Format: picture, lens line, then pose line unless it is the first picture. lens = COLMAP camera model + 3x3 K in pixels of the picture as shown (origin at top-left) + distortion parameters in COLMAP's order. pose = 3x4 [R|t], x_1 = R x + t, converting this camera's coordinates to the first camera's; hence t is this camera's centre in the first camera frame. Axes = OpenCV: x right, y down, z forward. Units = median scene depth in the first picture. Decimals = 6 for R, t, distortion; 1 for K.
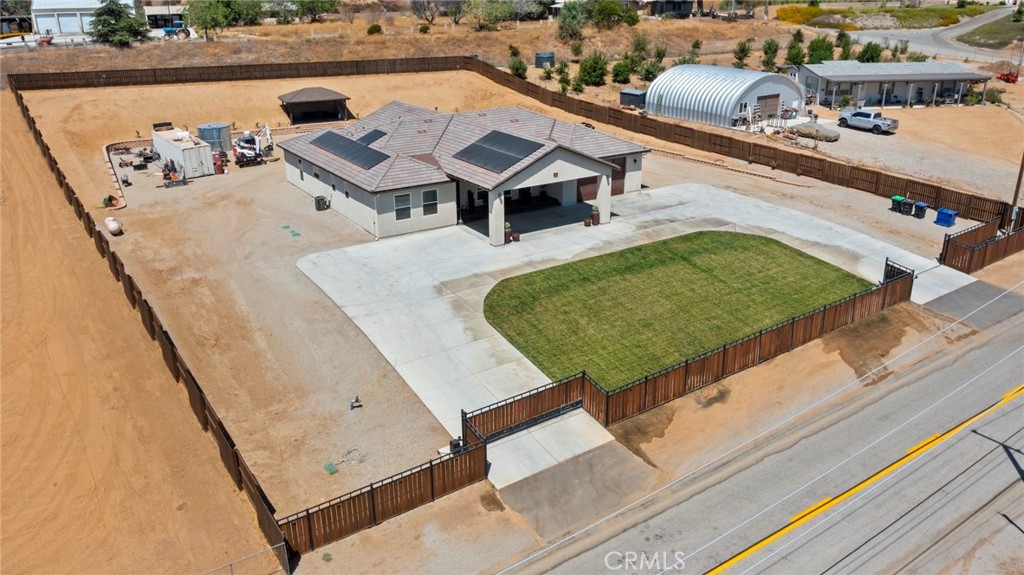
lens RADIAL K [[808.7, 0, 512.0], [0, 808.7, 287.5], [0, 0, 1]] dist [-0.019019, 0.003368]
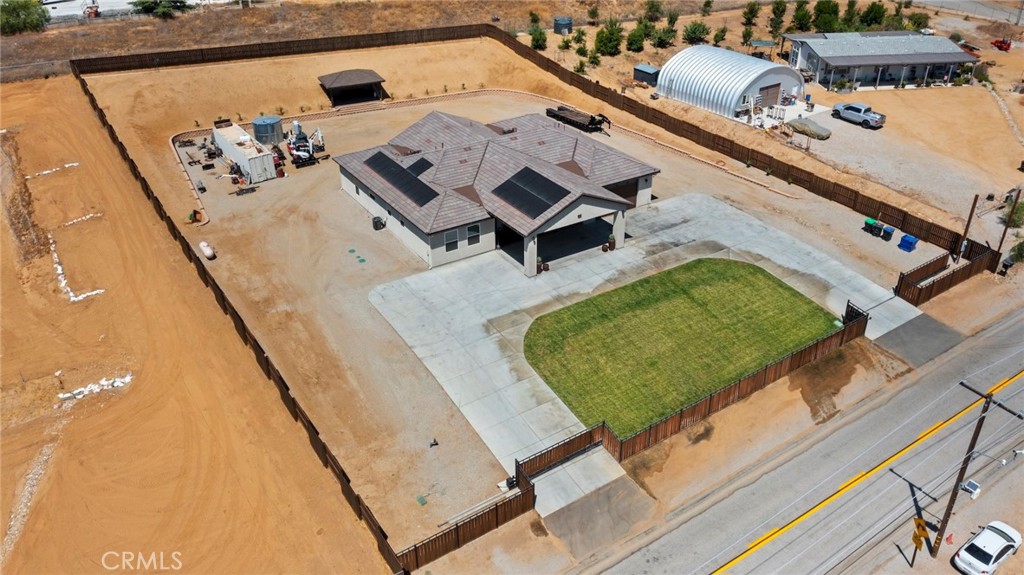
lens RADIAL K [[808.7, 0, 512.0], [0, 808.7, 287.5], [0, 0, 1]] dist [-0.019019, 0.003368]
pose [[0.999977, 0.002978, -0.006019, -0.039000], [-0.002002, 0.987745, 0.156062, -0.225221], [0.006410, -0.156046, 0.987729, -0.200537]]
